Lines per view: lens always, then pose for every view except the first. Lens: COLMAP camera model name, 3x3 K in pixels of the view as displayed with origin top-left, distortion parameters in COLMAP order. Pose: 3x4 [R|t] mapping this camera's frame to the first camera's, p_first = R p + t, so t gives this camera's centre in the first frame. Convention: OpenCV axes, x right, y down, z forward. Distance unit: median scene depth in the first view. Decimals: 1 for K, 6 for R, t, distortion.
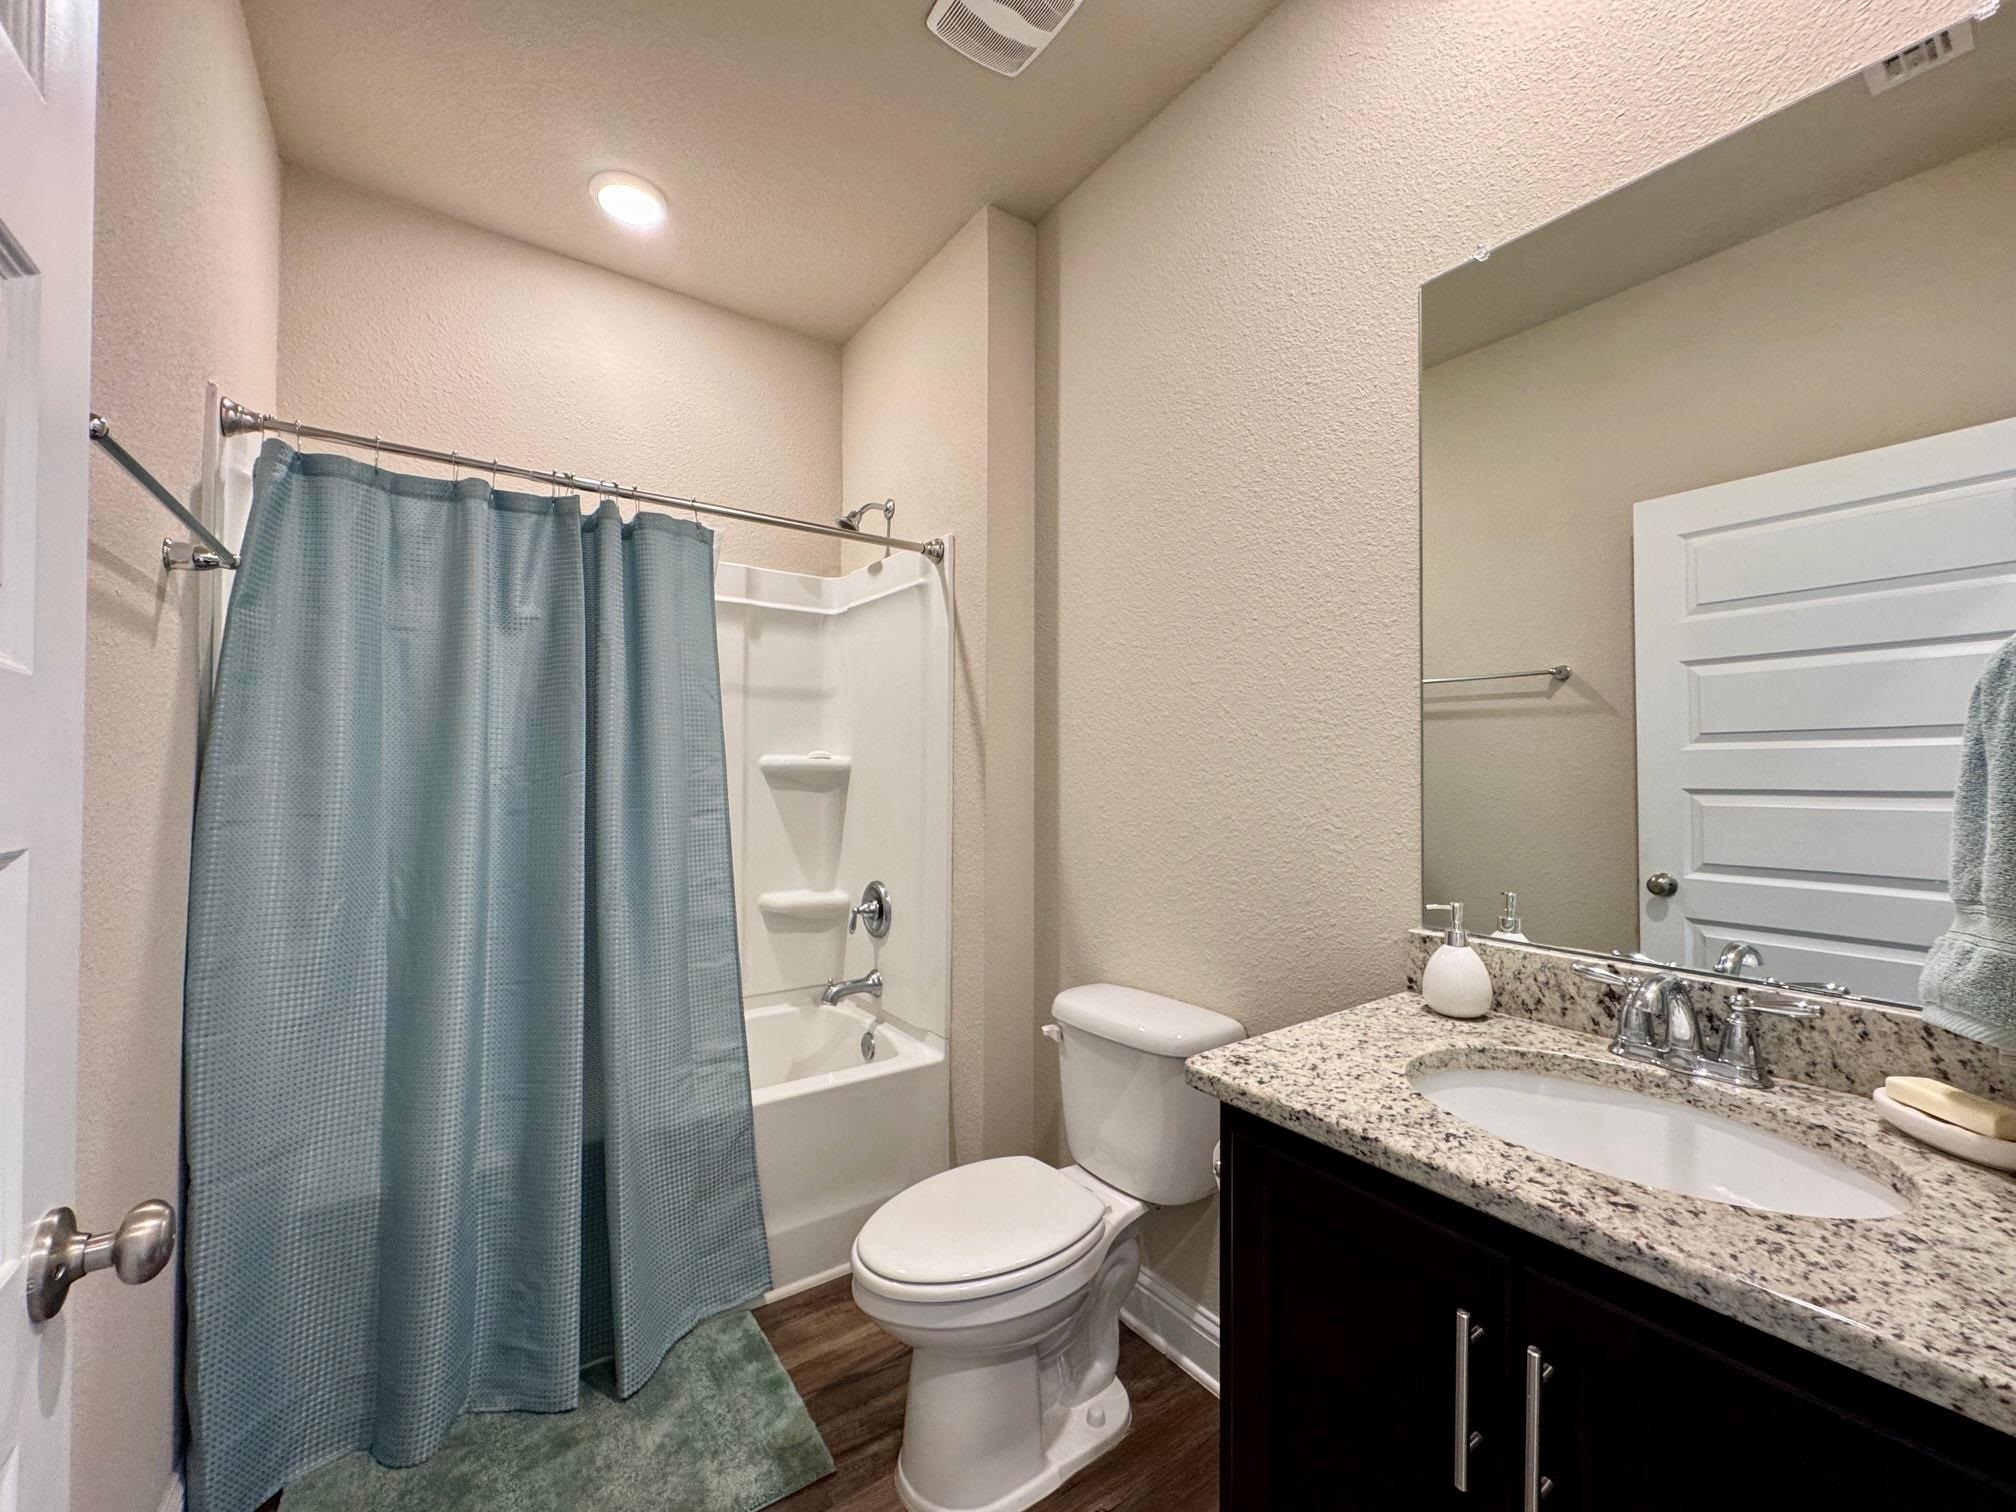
lens RADIAL K [[805.4, 0, 1008.0], [0, 805.4, 756.0], [0, 0, 1]] dist [-0.003800, 0.000591]
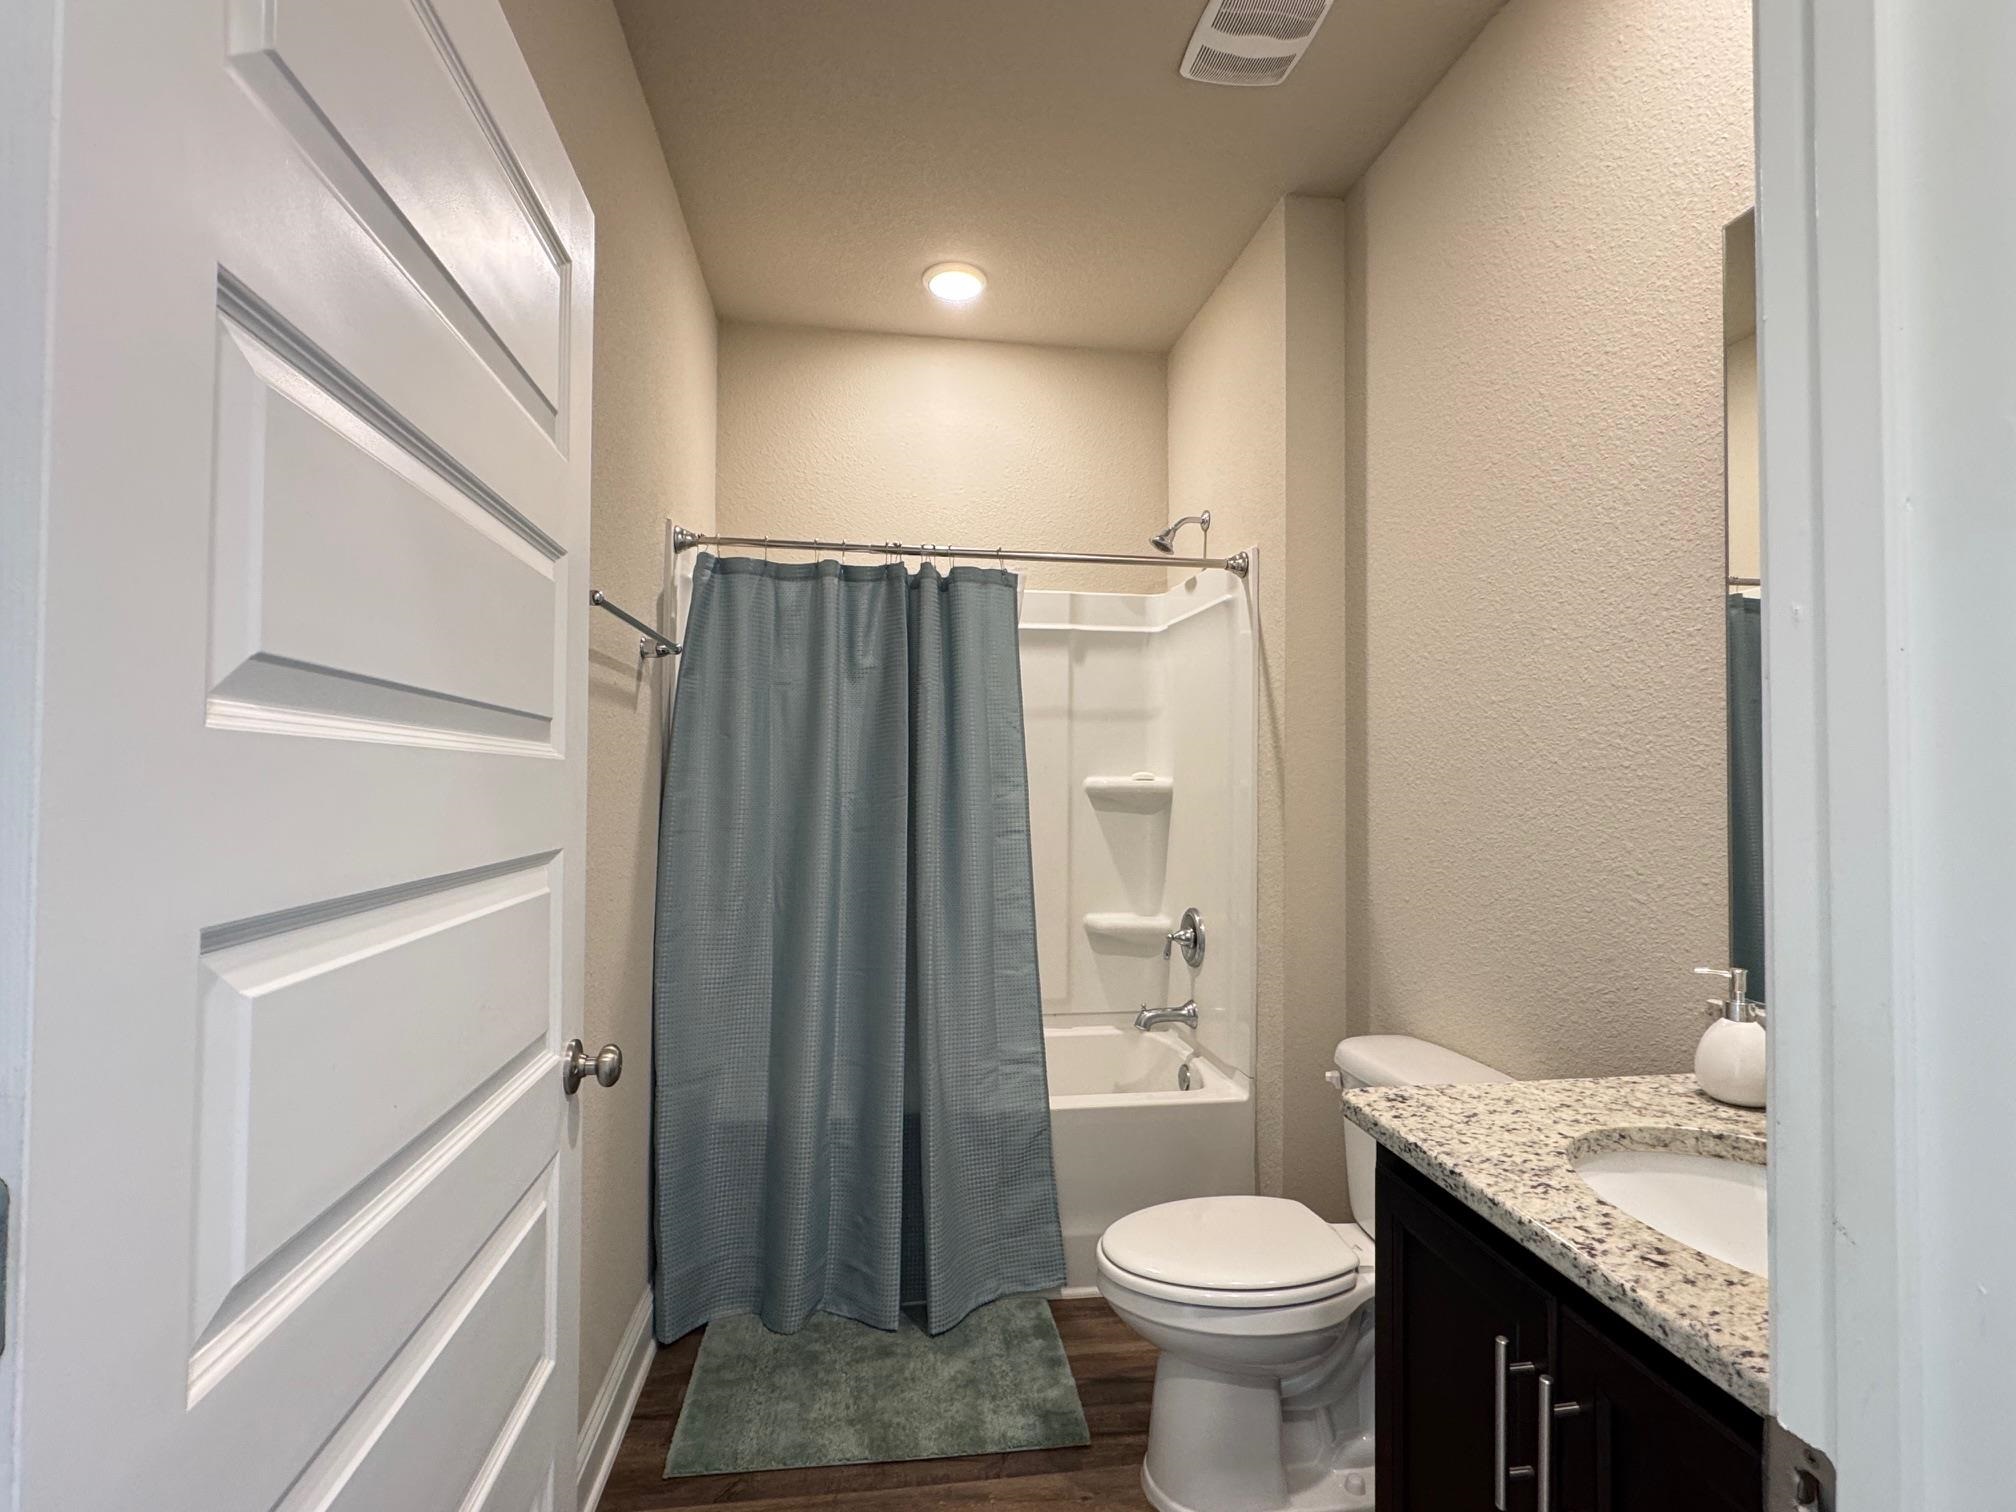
lens RADIAL K [[936.5, 0, 1001.9], [0, 936.5, 760.1], [0, 0, 1]] dist [-0.001946, 0.000221]
pose [[0.889905, -0.006851, -0.456094, 0.235265], [0.003912, 0.999965, -0.007388, -0.023662], [0.456129, 0.004790, 0.889901, -0.165733]]
